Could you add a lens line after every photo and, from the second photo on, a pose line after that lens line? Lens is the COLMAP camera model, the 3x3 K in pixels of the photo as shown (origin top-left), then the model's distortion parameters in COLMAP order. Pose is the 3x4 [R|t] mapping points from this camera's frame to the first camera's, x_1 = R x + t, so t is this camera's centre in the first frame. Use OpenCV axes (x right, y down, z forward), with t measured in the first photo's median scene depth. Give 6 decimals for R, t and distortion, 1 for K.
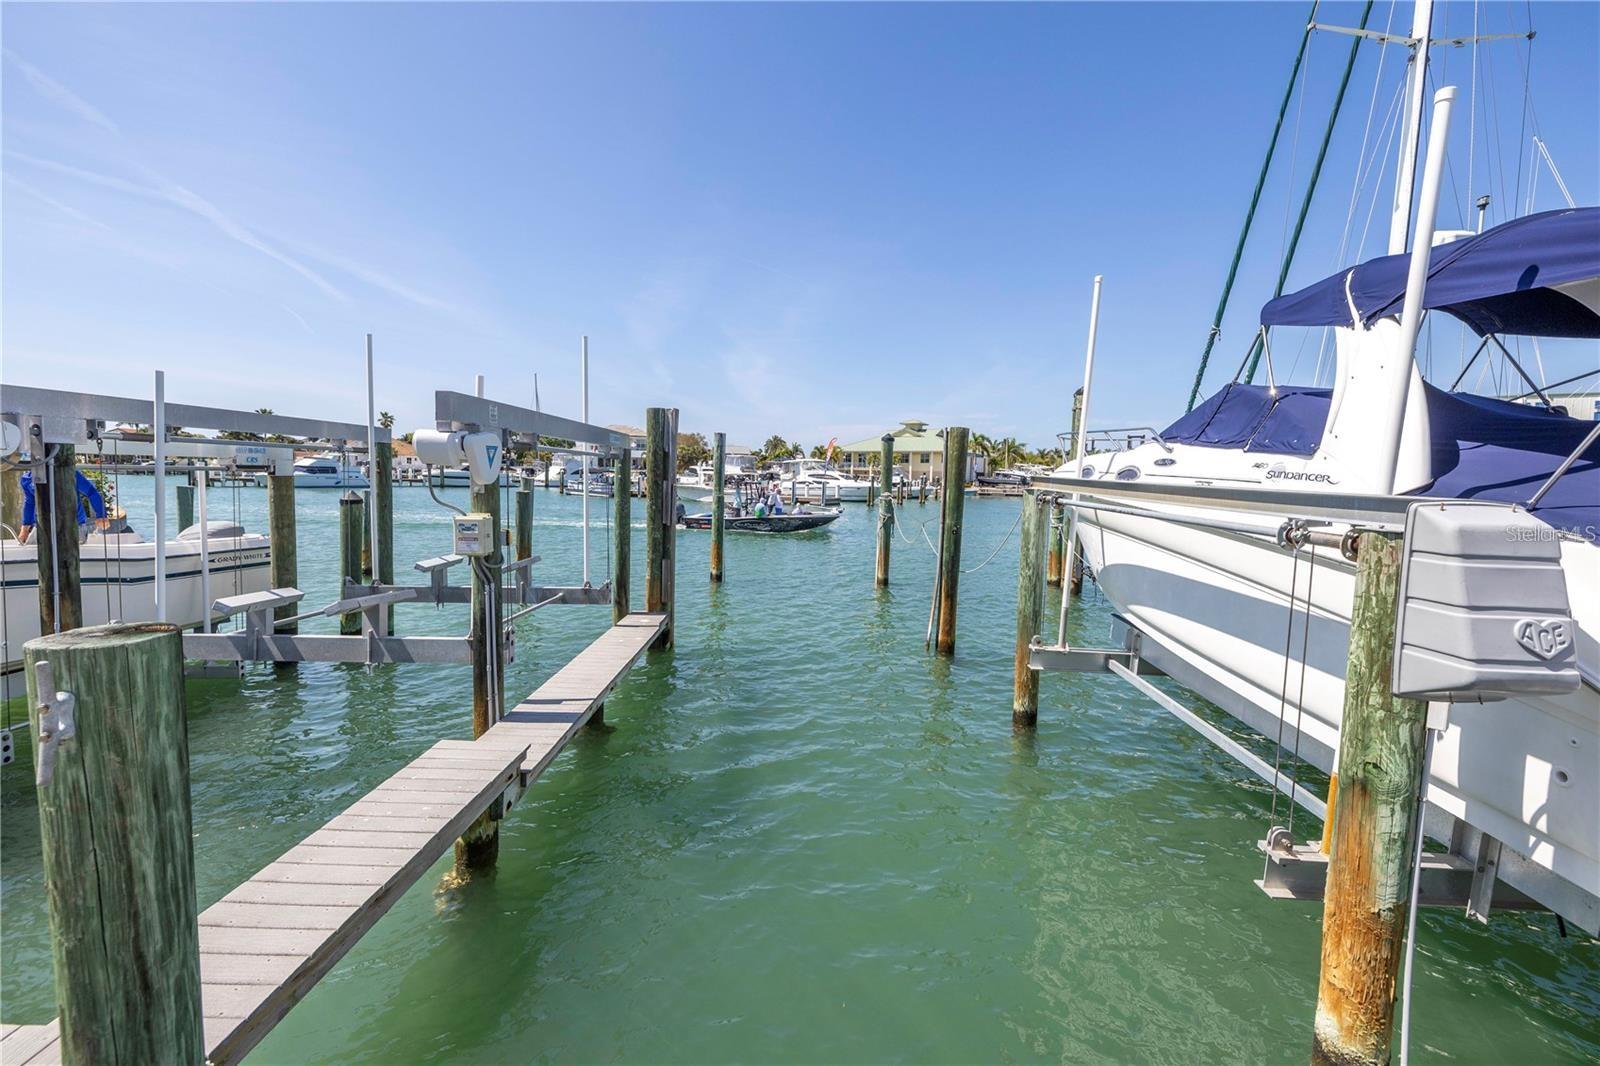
lens RADIAL K [[675.2, 0, 804.2], [0, 675.2, 533.1], [0, 0, 1]] dist [-0.008528, -0.000415]
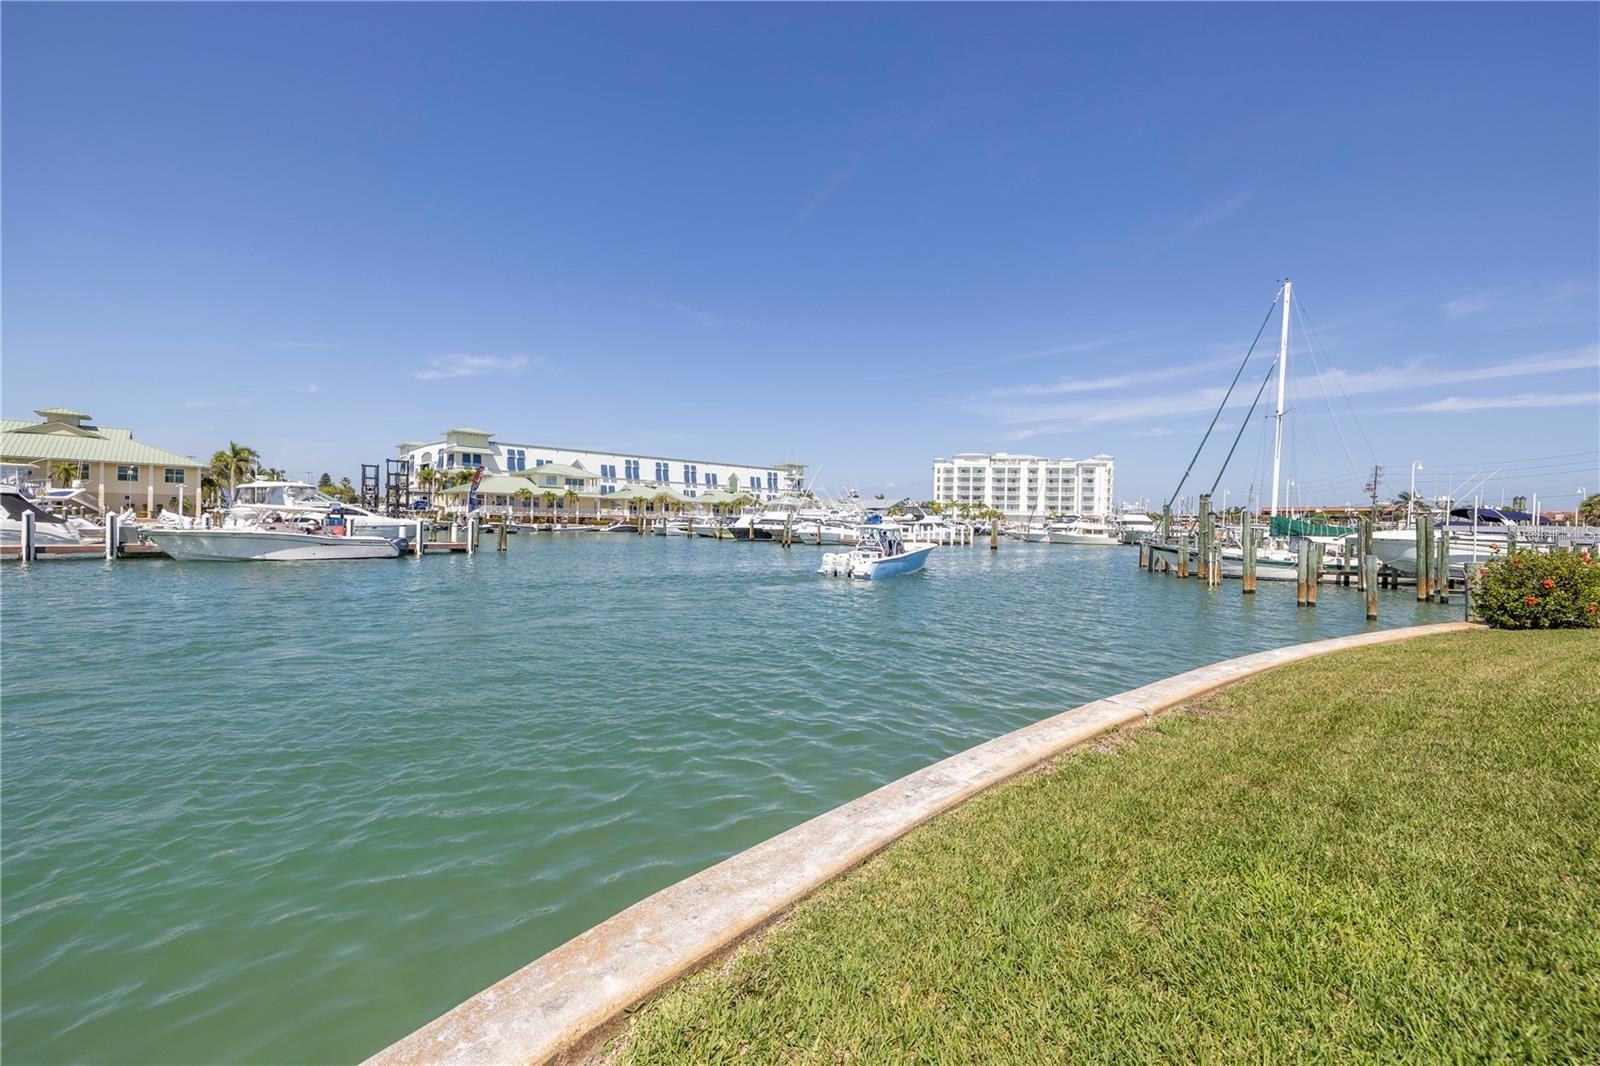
lens RADIAL K [[675.2, 0, 800.3], [0, 675.2, 529.8], [0, 0, 1]] dist [-0.008528, -0.000415]
pose [[0.221229, -0.029027, 0.974790, -2.918667], [0.061672, 0.997973, 0.015720, -0.266423], [-0.973270, 0.056640, 0.222571, 2.205760]]
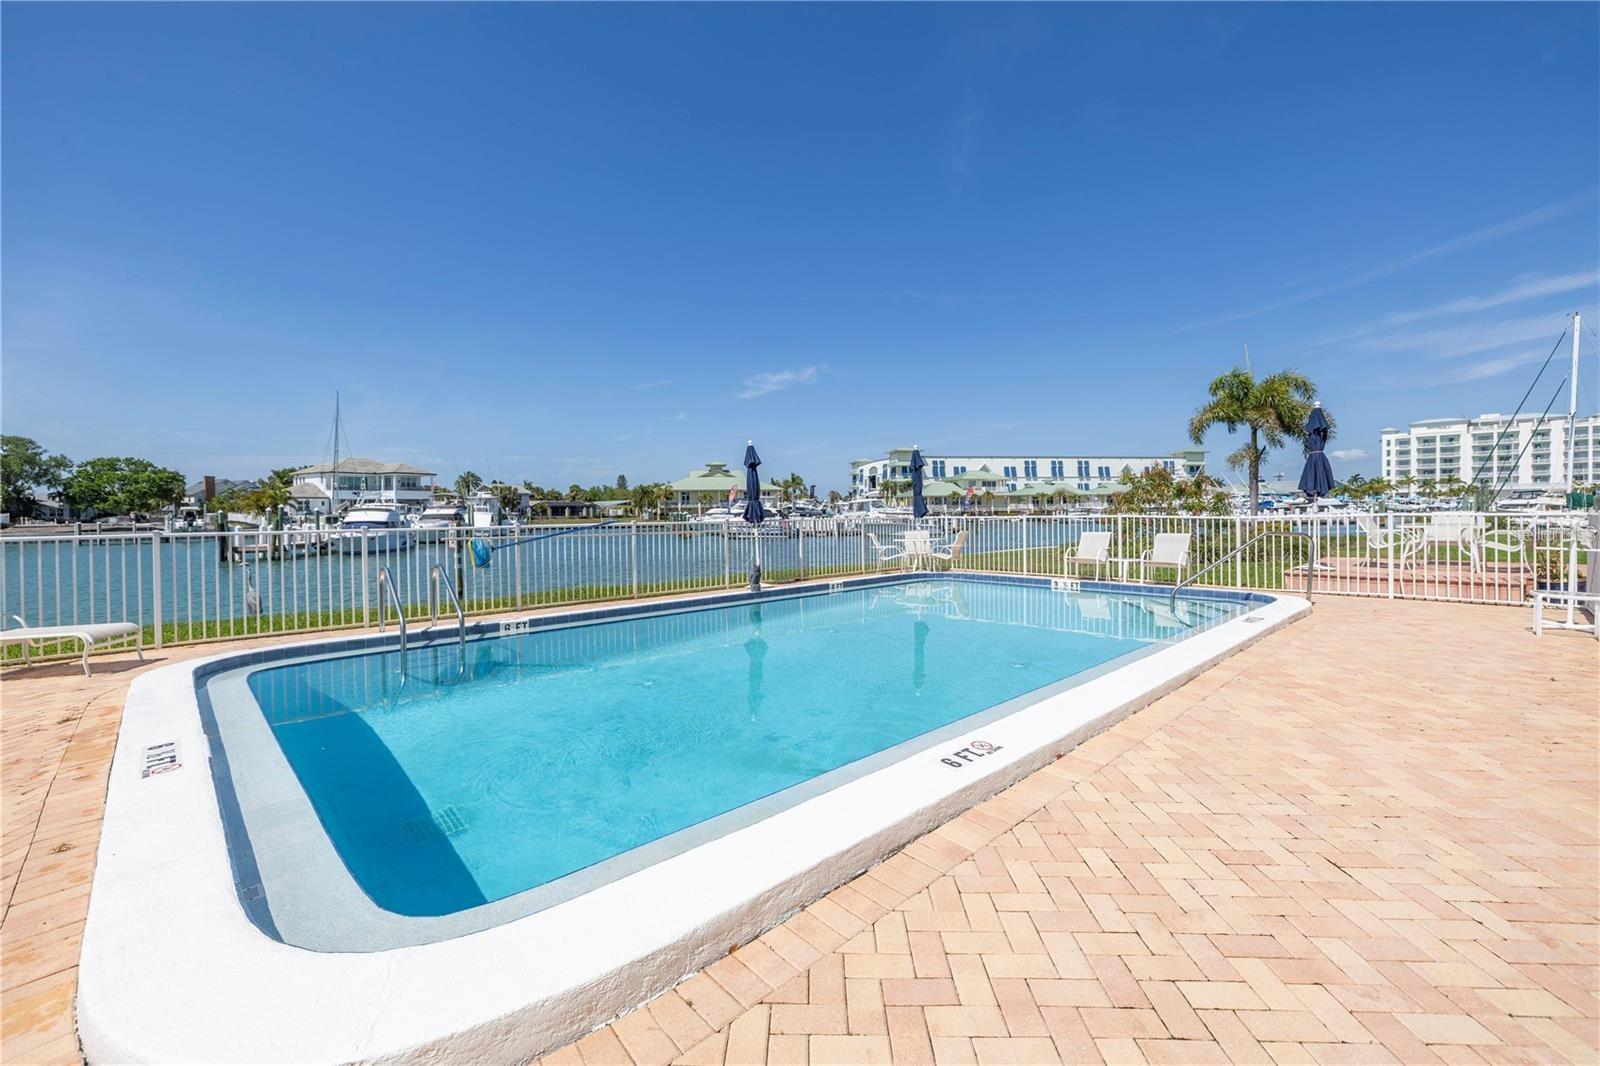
lens RADIAL K [[675.2, 0, 780.3], [0, 675.2, 535.6], [0, 0, 1]] dist [-0.008528, -0.000415]
pose [[0.717426, -0.055693, 0.694405, -5.503102], [0.086600, 0.996197, -0.009573, -0.258063], [-0.691231, 0.067003, 0.719520, 1.279344]]
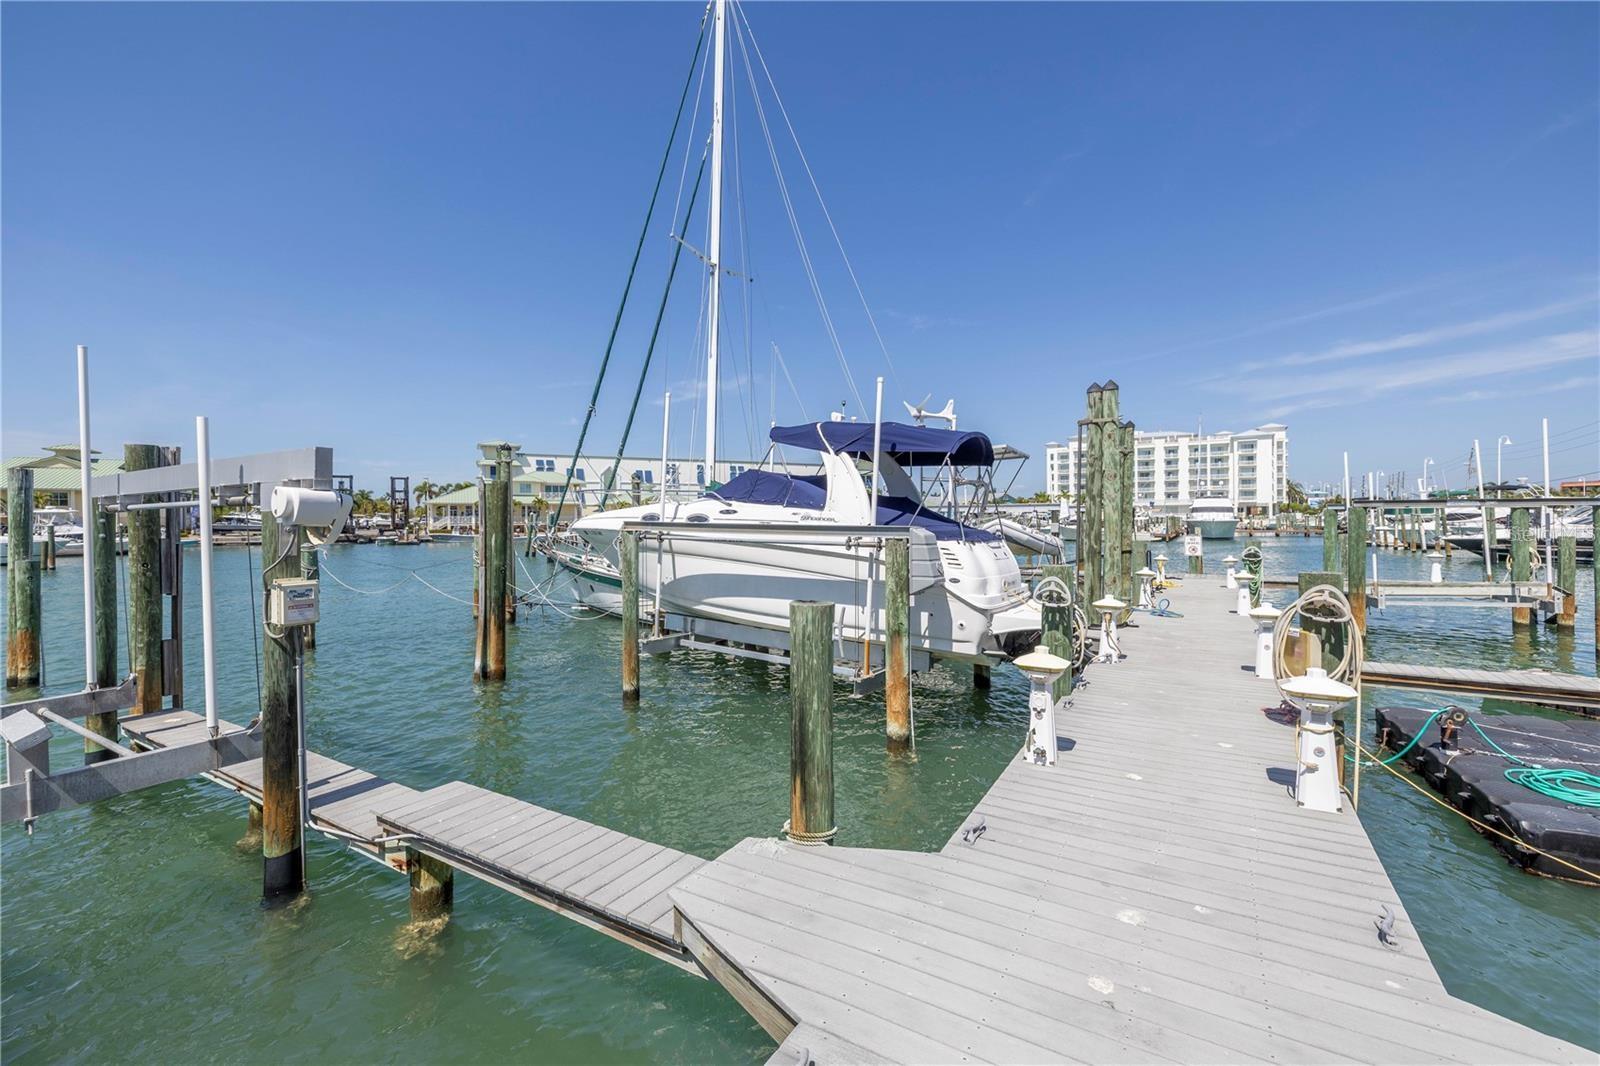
lens RADIAL K [[675.2, 0, 806.1], [0, 675.2, 536.0], [0, 0, 1]] dist [-0.008528, -0.000415]
pose [[0.496189, -0.043100, 0.867144, -0.796080], [0.090744, 0.995871, -0.002426, -0.018108], [-0.863460, 0.079892, 0.498051, -0.034913]]
